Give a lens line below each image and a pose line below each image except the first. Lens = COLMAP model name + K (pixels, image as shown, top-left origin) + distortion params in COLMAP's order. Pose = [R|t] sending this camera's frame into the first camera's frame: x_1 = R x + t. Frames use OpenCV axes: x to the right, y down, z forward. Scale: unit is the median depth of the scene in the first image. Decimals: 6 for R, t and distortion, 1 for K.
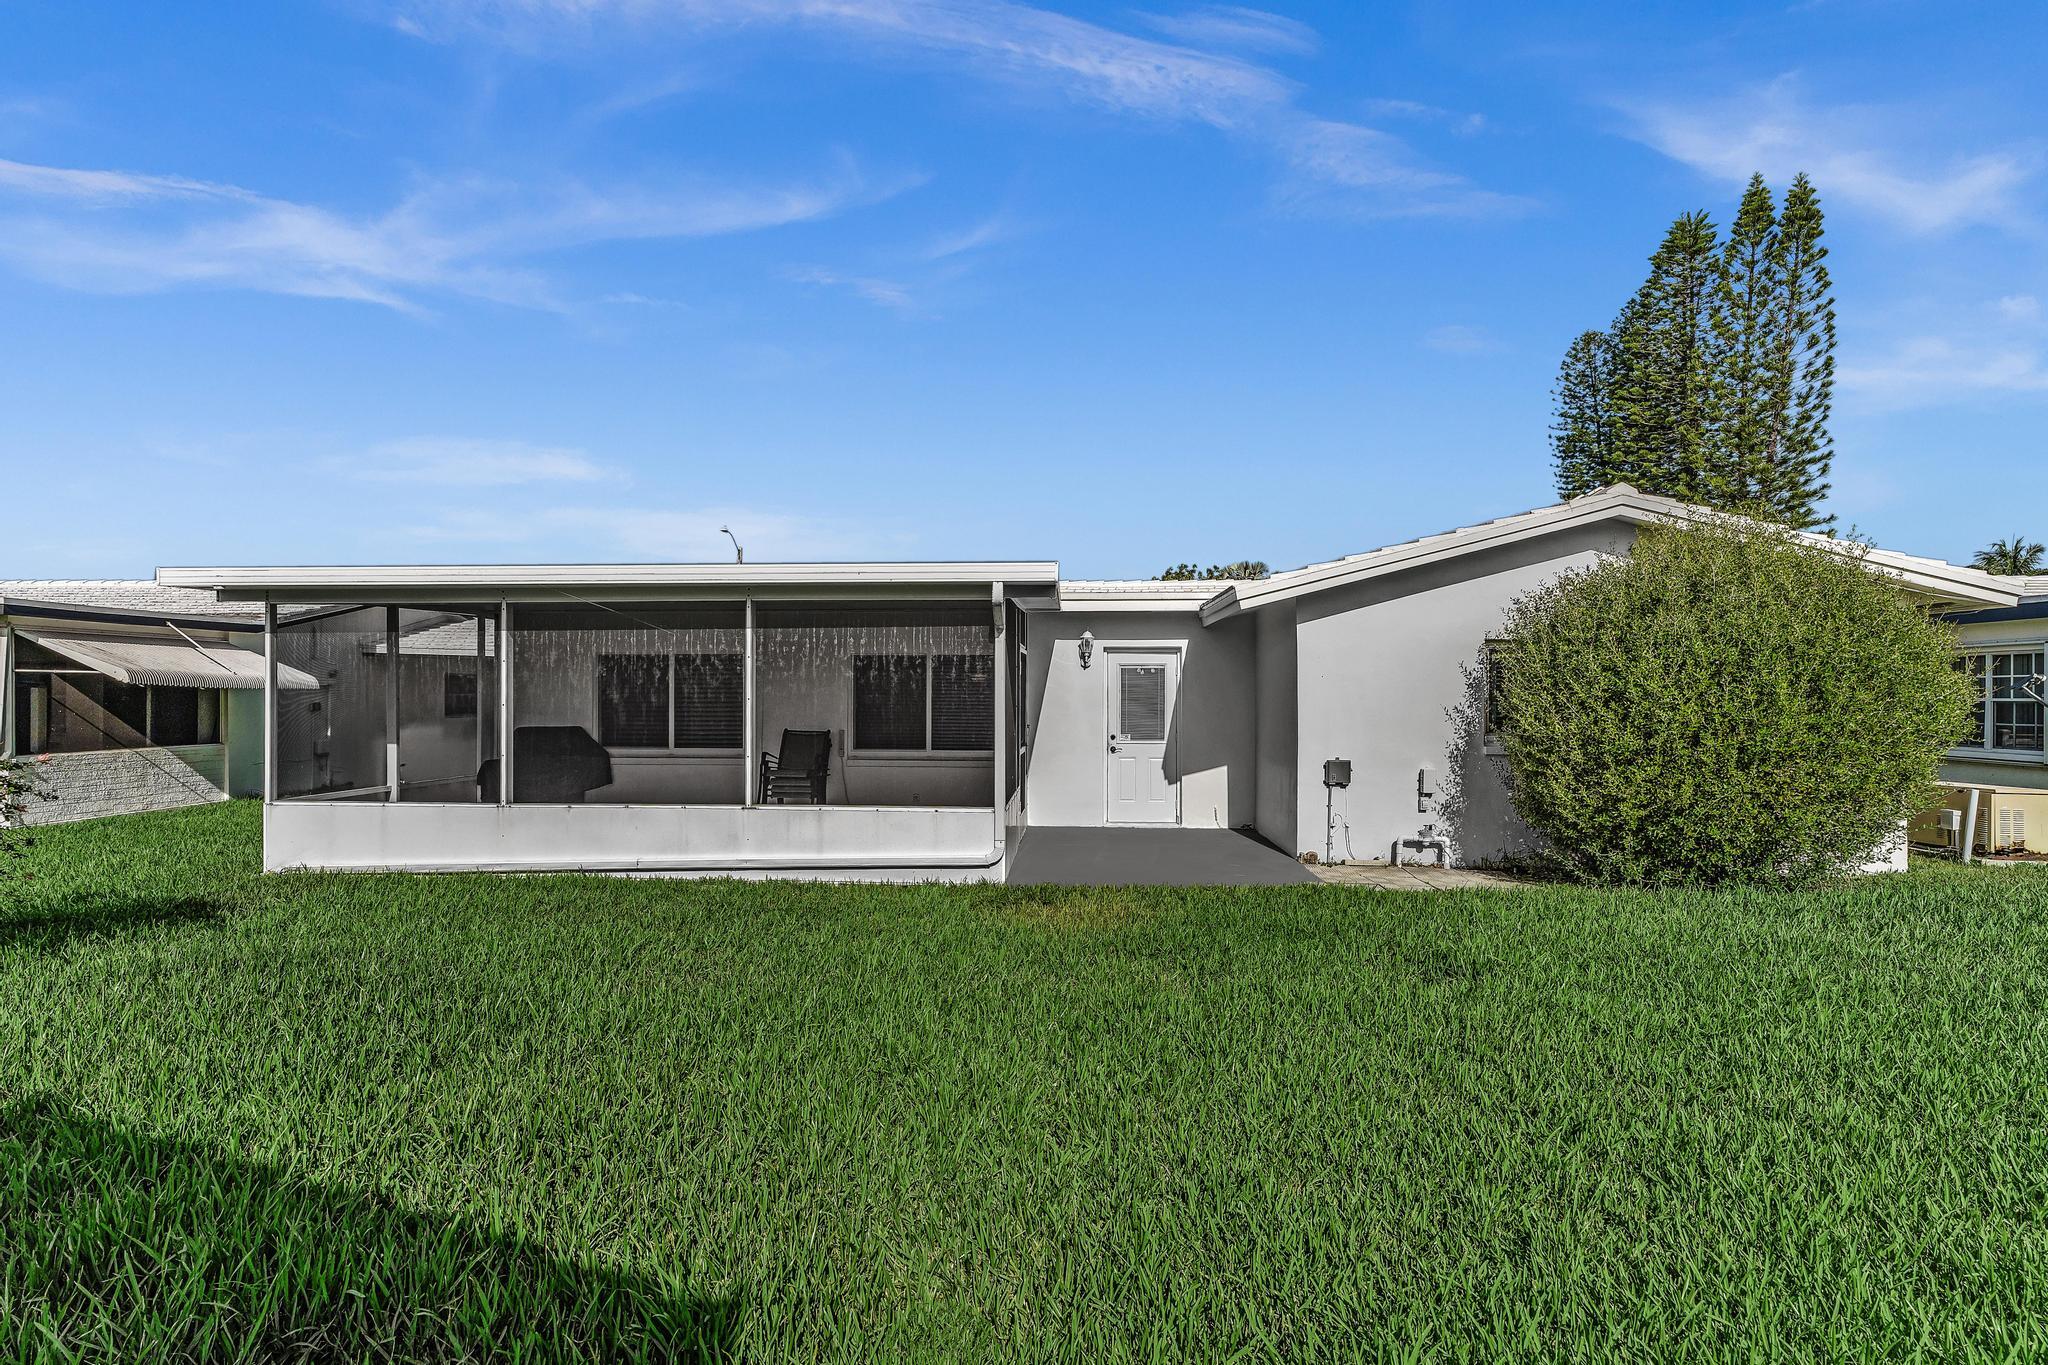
lens RADIAL K [[934.2, 0, 1021.1], [0, 934.2, 680.9], [0, 0, 1]] dist [-0.003465, 0.000041]
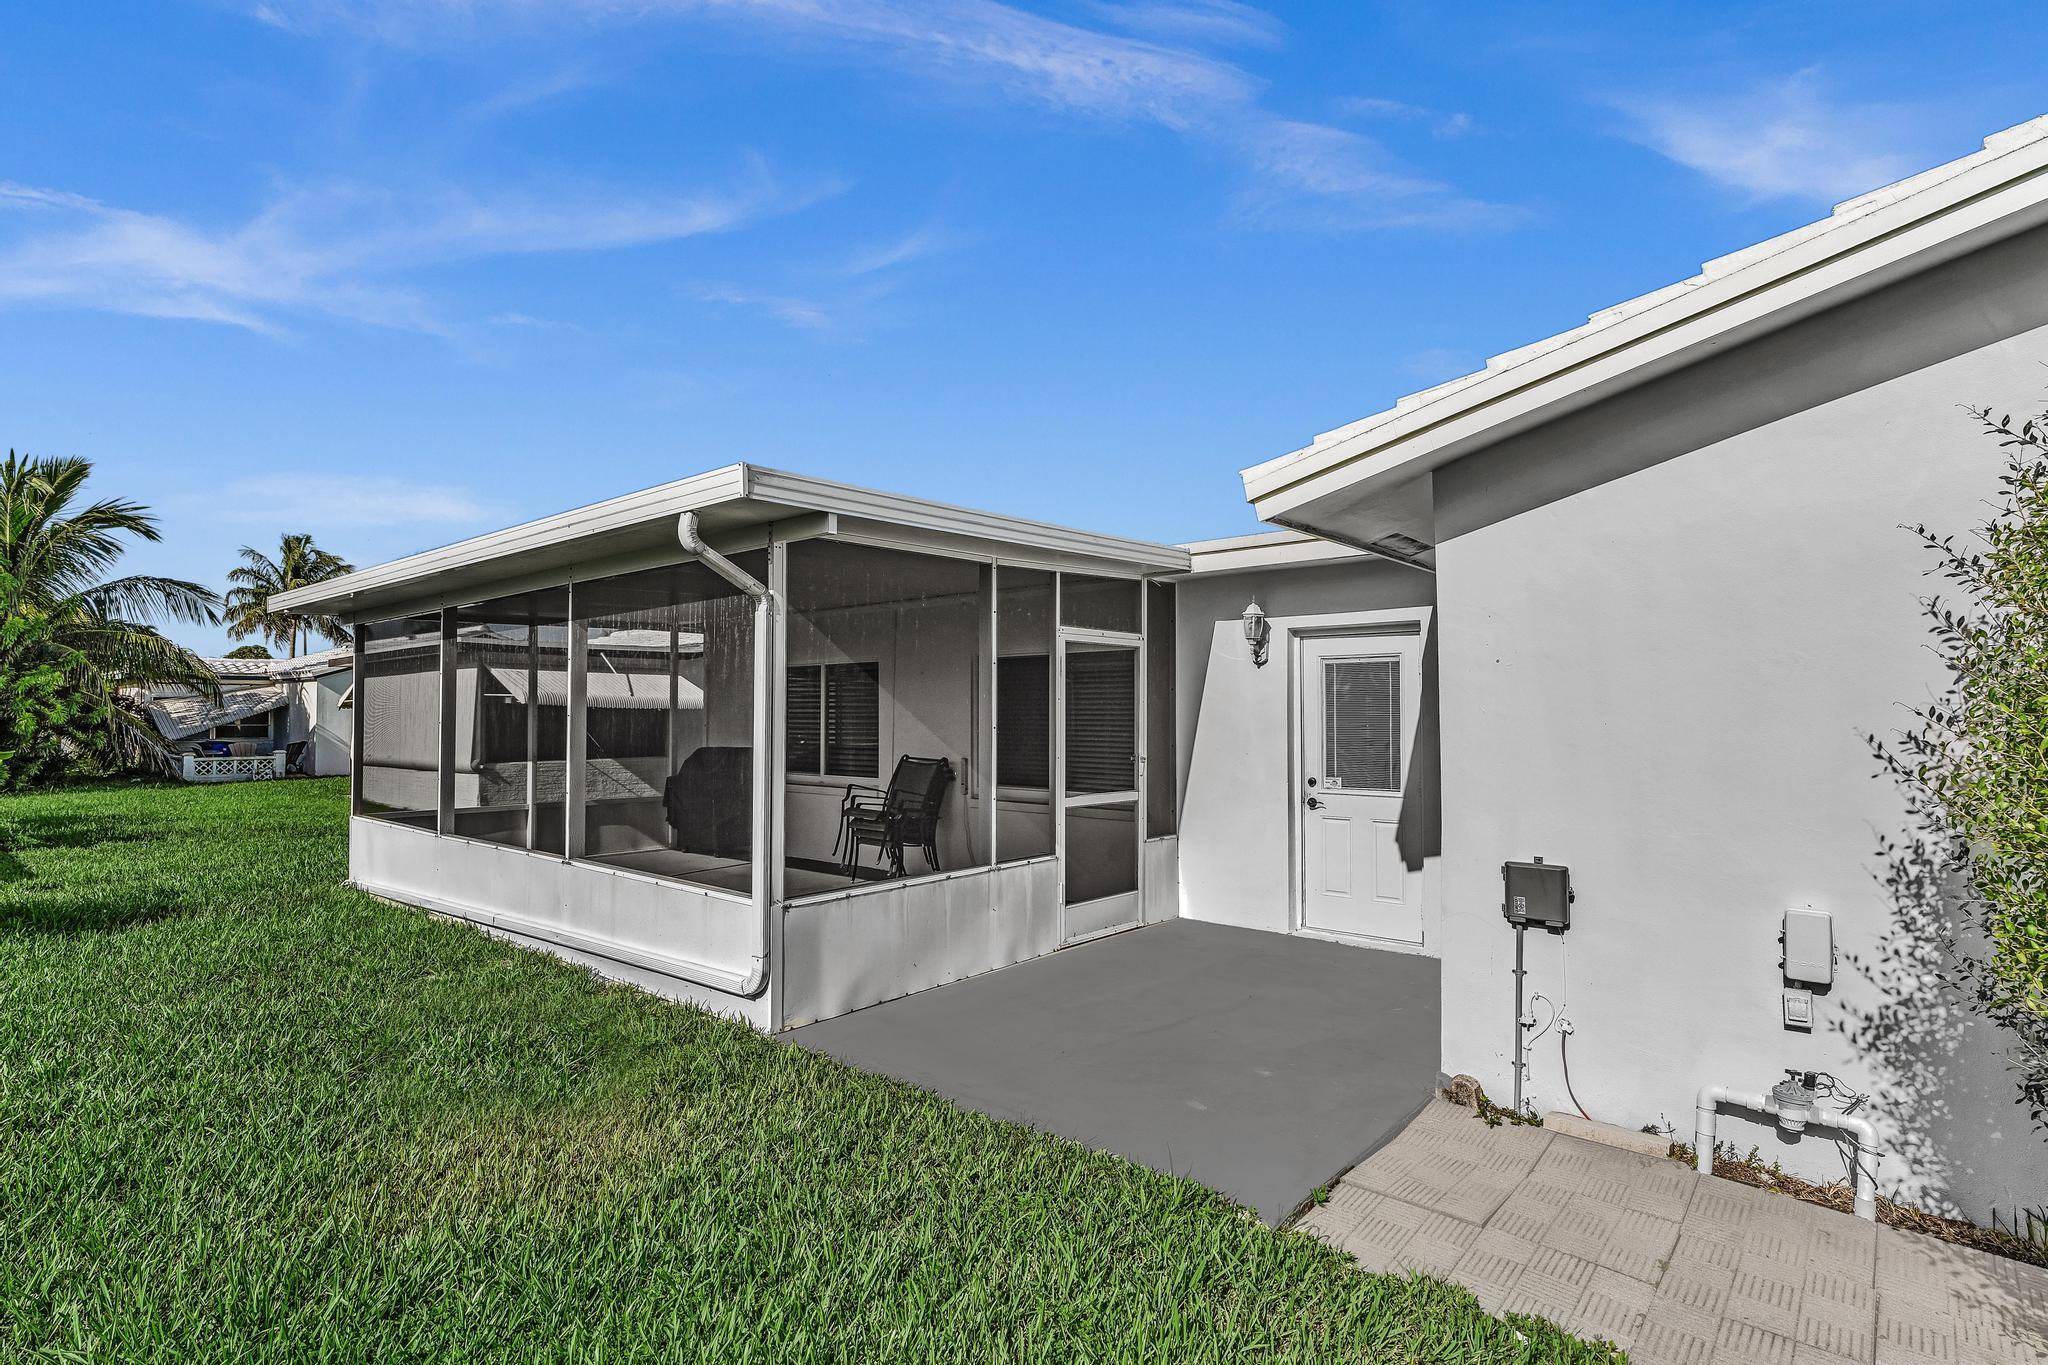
lens RADIAL K [[978.0, 0, 1024.2], [0, 978.0, 681.1], [0, 0, 1]] dist [-0.004781, -0.000132]
pose [[0.812202, -0.021611, -0.582976, 0.315918], [0.010369, 0.999691, -0.022613, 0.009372], [0.583284, 0.012321, 0.812175, 0.402153]]
